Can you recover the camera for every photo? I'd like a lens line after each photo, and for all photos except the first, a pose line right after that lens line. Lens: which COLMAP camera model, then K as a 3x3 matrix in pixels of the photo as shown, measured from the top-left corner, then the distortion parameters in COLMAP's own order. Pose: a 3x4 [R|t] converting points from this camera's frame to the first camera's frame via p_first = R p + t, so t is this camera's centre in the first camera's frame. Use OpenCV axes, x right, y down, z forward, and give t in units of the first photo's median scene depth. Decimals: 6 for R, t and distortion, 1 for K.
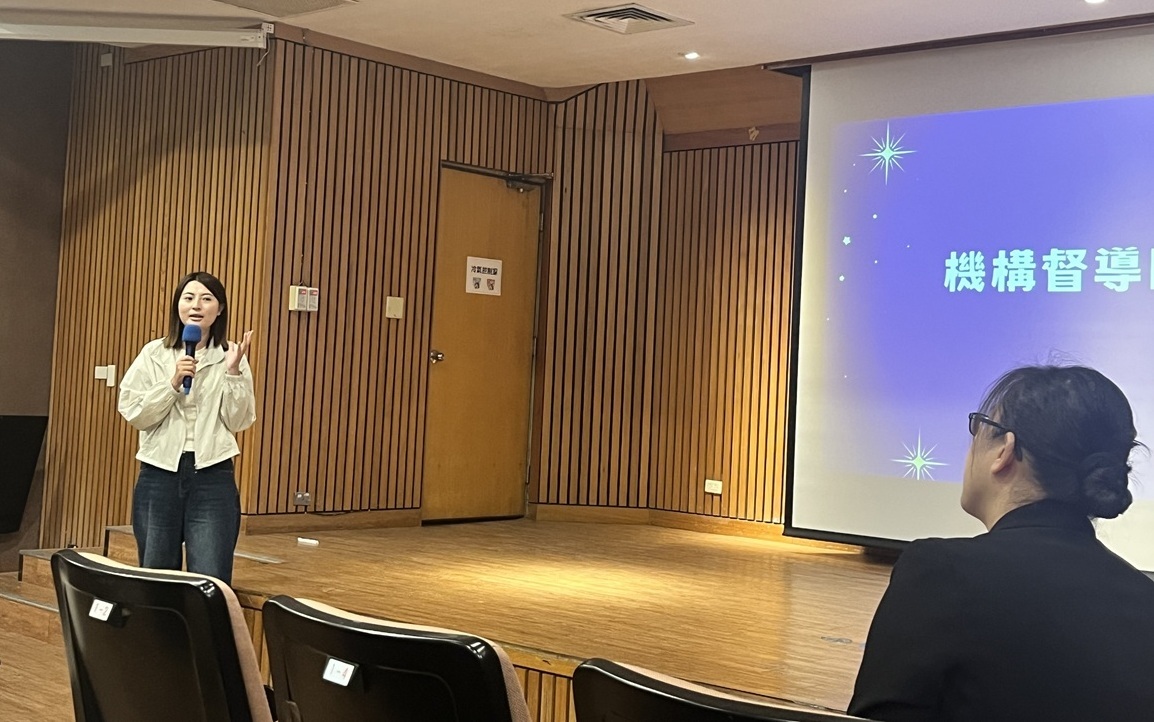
lens RADIAL K [[1558.5, 0, 553.0], [0, 1558.5, 280.8], [0, 0, 1]] dist [0.103528, 0.000000]
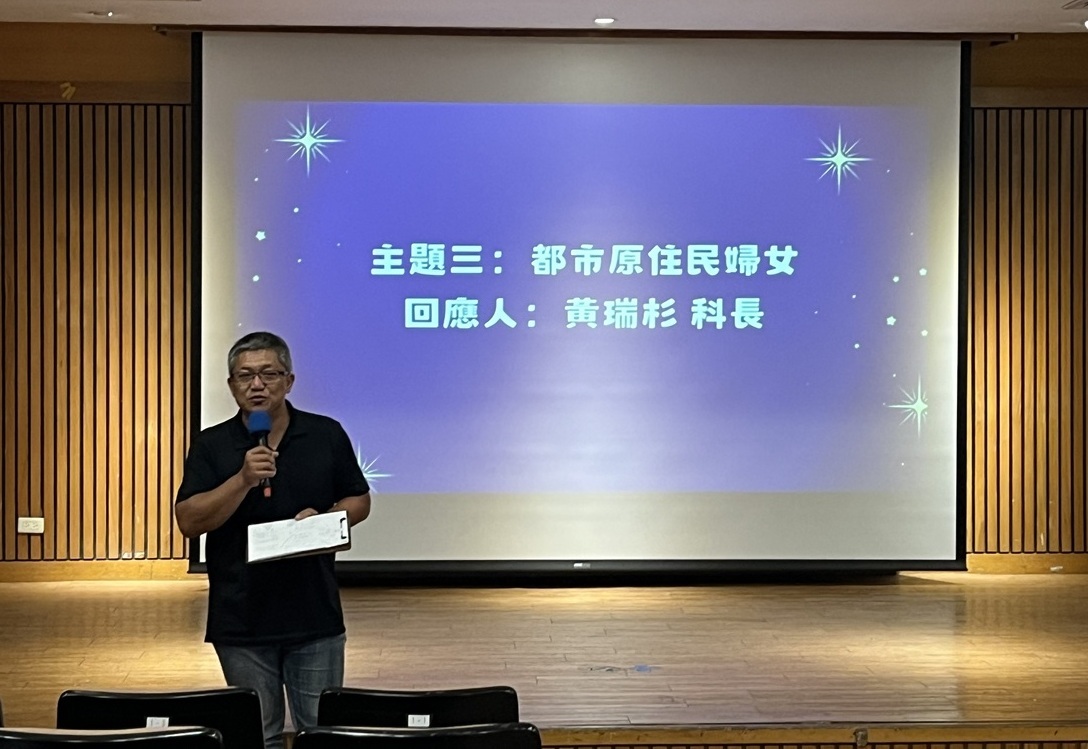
lens RADIAL K [[2279.6, 0, 552.2], [0, 2279.6, 325.0], [0, 0, 1]] dist [0.114016, 0.000000]
pose [[0.681809, -0.059067, 0.729141, -0.598790], [-0.015767, 0.995317, 0.095373, -0.093929], [-0.731360, -0.076522, 0.677685, -0.003048]]
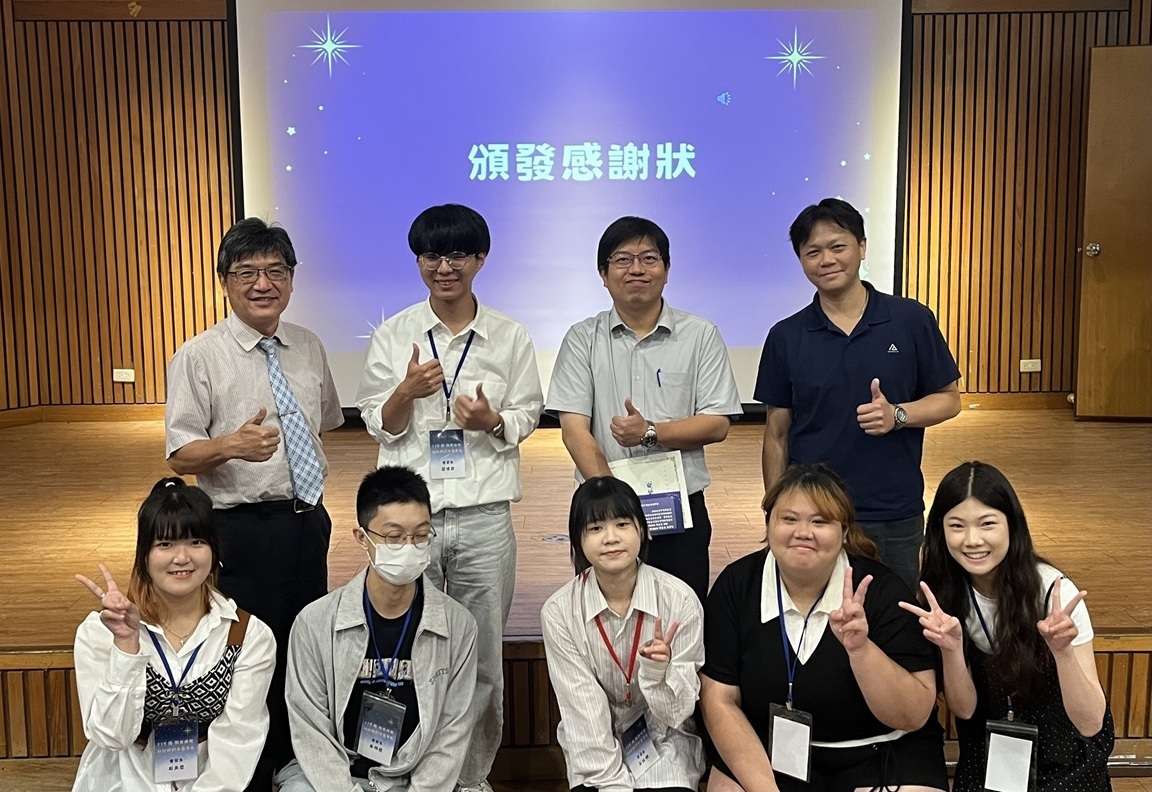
lens RADIAL K [[1277.0, 0, 585.1], [0, 1277.0, 354.5], [0, 0, 1]] dist [0.027728, 0.000000]
pose [[0.716318, -0.145487, 0.682439, -0.249739], [-0.001543, 0.977689, 0.210050, -0.054716], [-0.697773, -0.151516, 0.700112, 0.234124]]
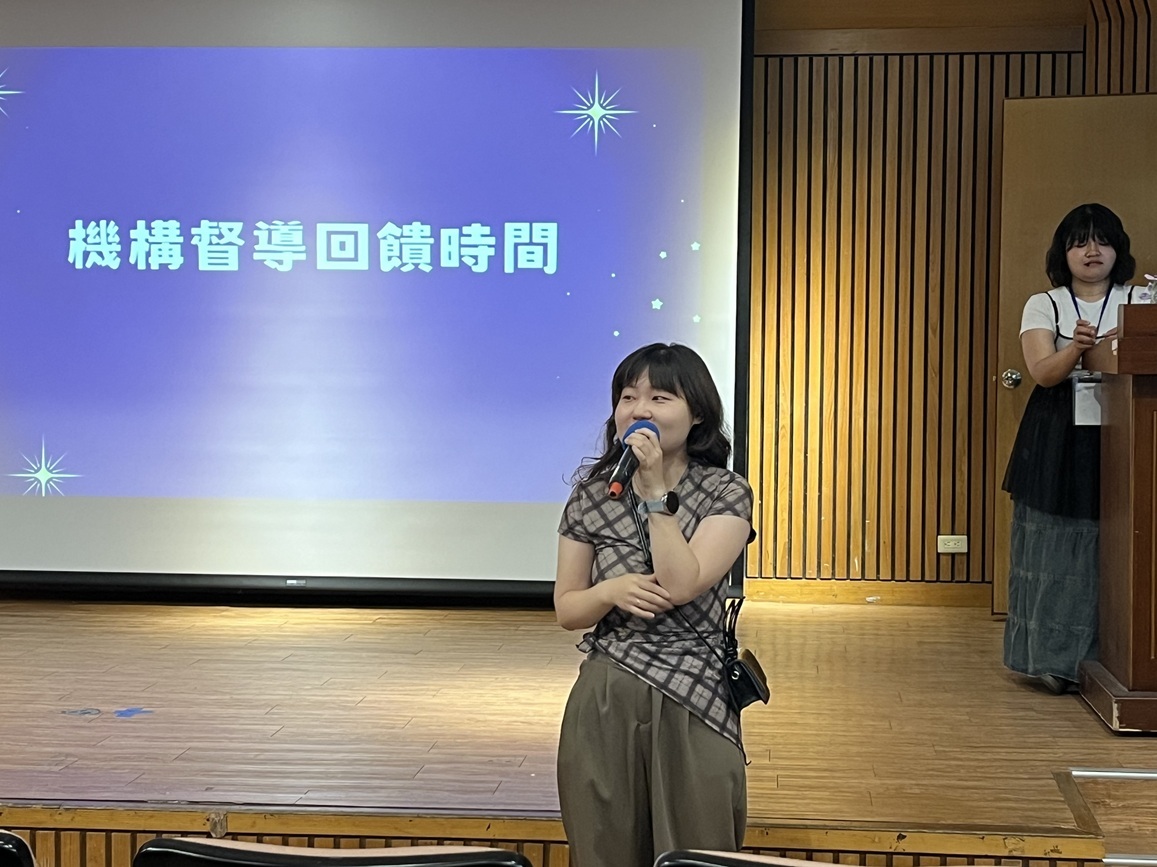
lens RADIAL K [[1923.1, 0, 598.0], [0, 1923.1, 453.2], [0, 0, 1]] dist [0.109505, 0.000000]
pose [[0.788175, -0.075287, 0.610830, -0.141855], [-0.009918, 0.990807, 0.134918, -0.032642], [-0.615372, -0.112398, 0.780182, 0.020142]]
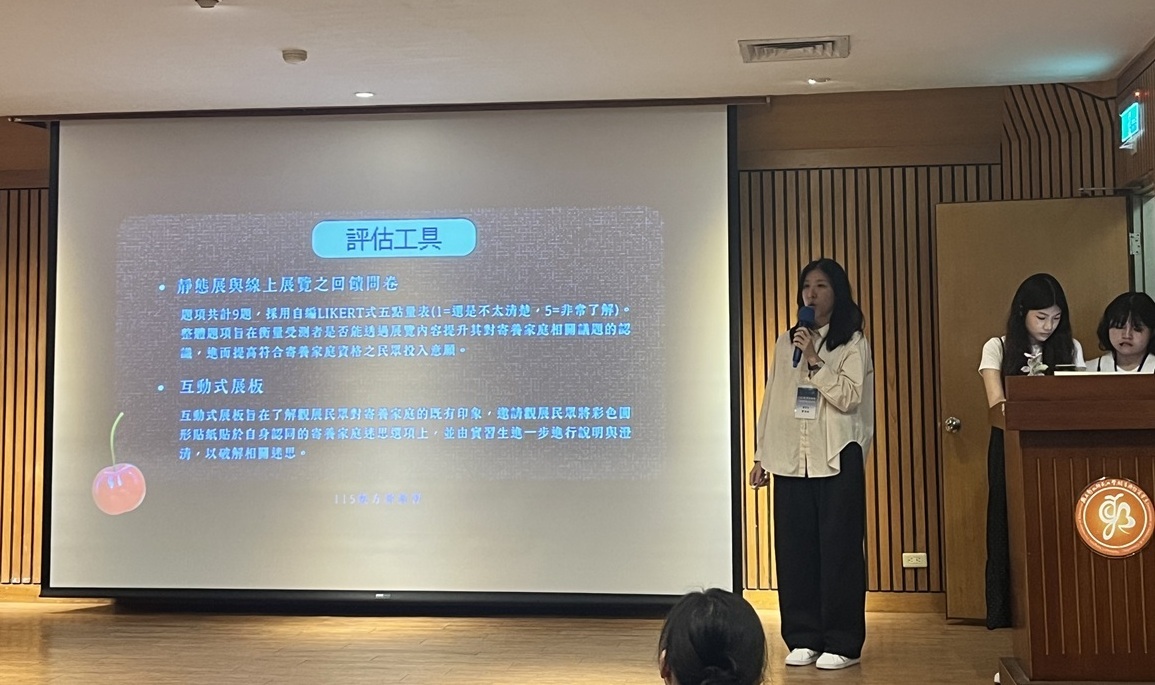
lens RADIAL K [[1705.6, 0, 554.7], [0, 1705.6, 236.3], [0, 0, 1]] dist [0.048319, 0.000000]
pose [[0.821363, -0.008118, 0.570348, -0.189430], [0.010269, 0.999947, -0.000556, -0.057214], [-0.570313, 0.006313, 0.821403, -0.071044]]
